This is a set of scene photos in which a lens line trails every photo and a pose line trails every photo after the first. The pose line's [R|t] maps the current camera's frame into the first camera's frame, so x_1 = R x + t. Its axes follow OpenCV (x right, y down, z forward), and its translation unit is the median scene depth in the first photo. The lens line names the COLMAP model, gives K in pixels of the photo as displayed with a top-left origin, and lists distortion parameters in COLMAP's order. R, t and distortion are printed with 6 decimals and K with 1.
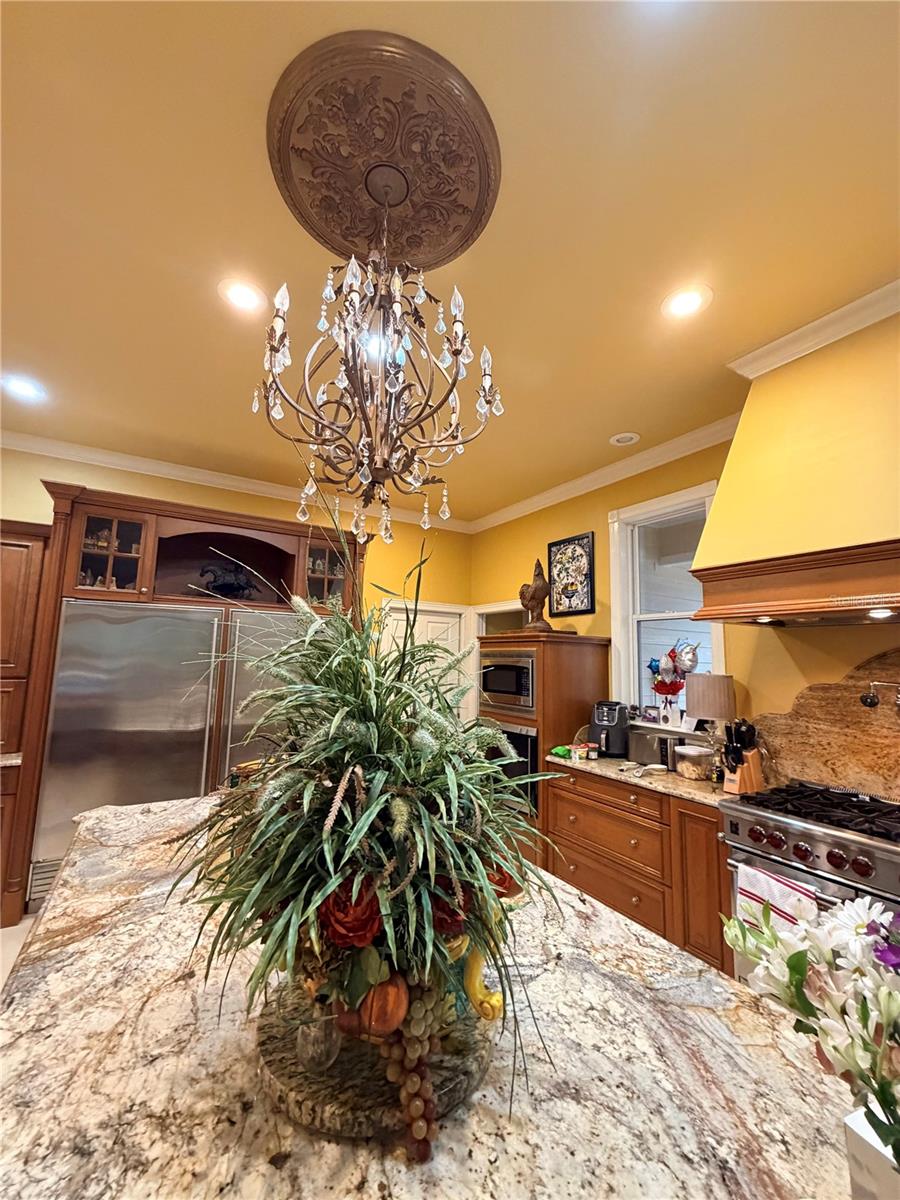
lens RADIAL K [[478.6, 0, 450.0], [0, 478.6, 600.0], [0, 0, 1]] dist [-0.000647, -0.000171]
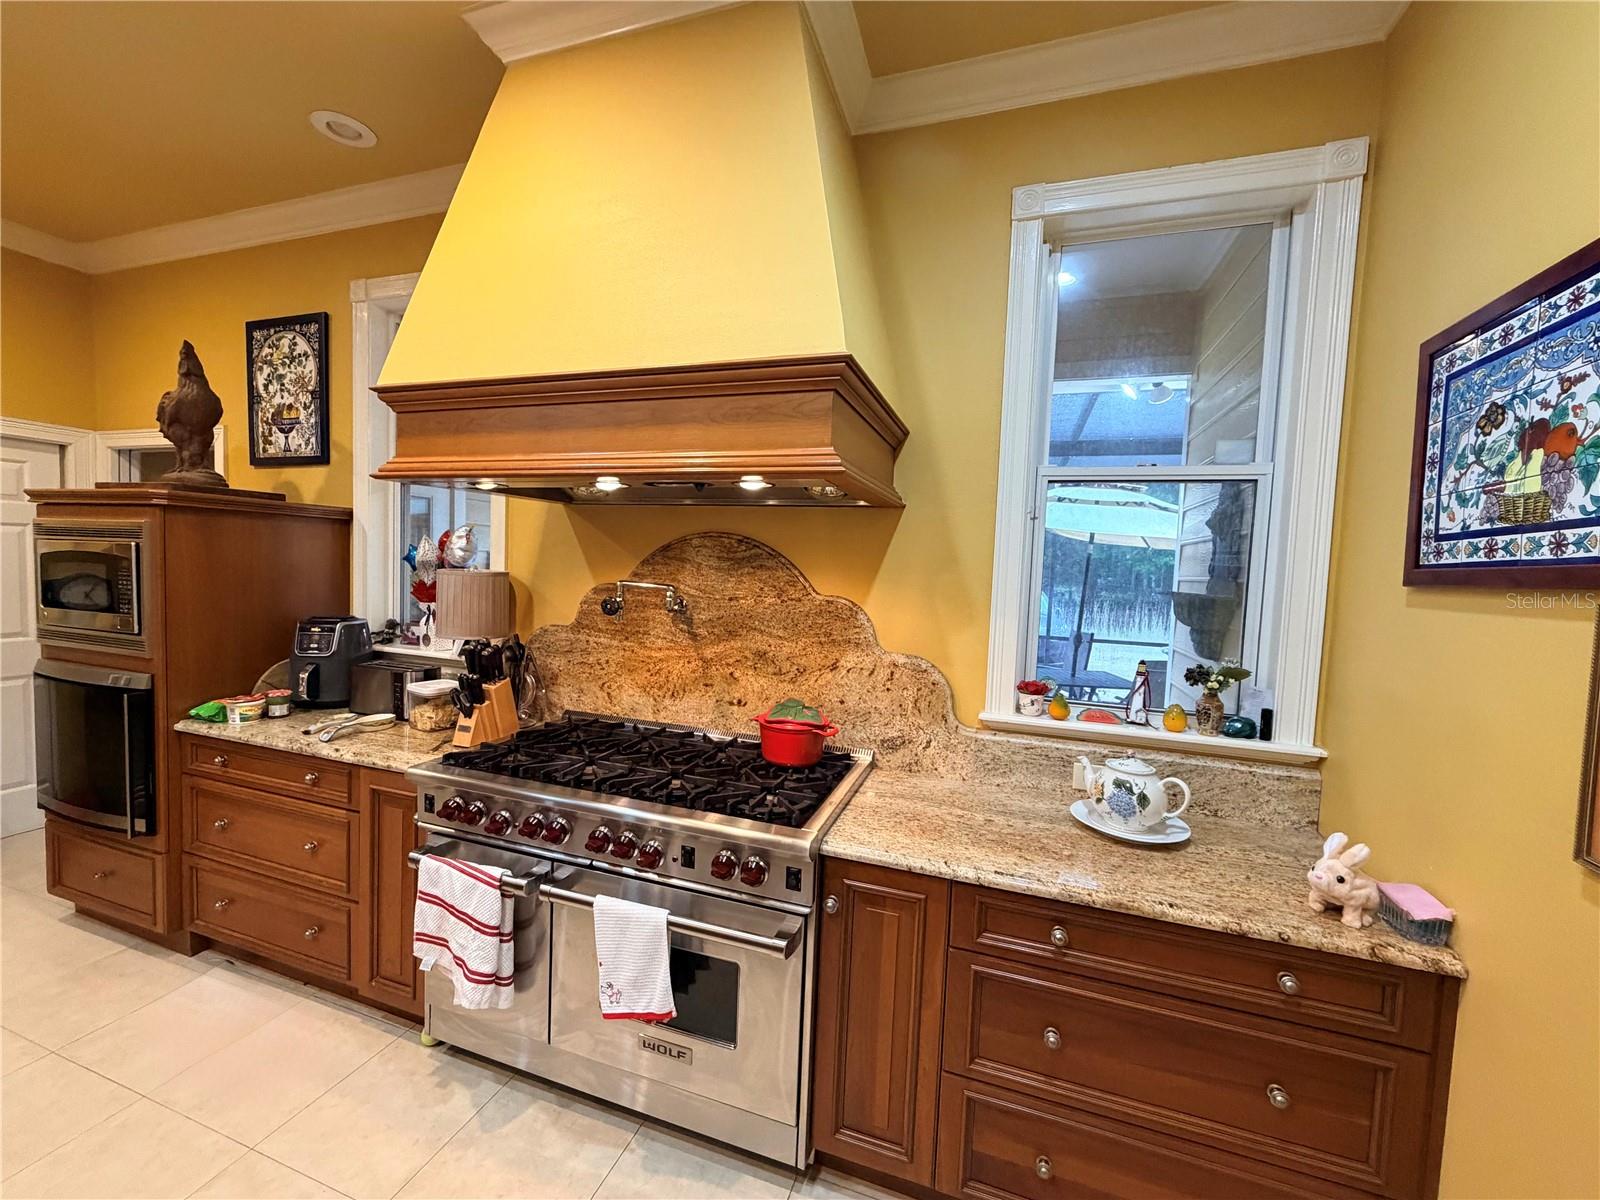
lens RADIAL K [[638.1, 0, 795.7], [0, 638.1, 608.4], [0, 0, 1]] dist [-0.000647, -0.000171]
pose [[0.765763, -0.037881, 0.642007, 0.287114], [-0.099049, 0.979407, 0.175931, 0.008373], [-0.635450, -0.198311, 0.746241, 0.057590]]
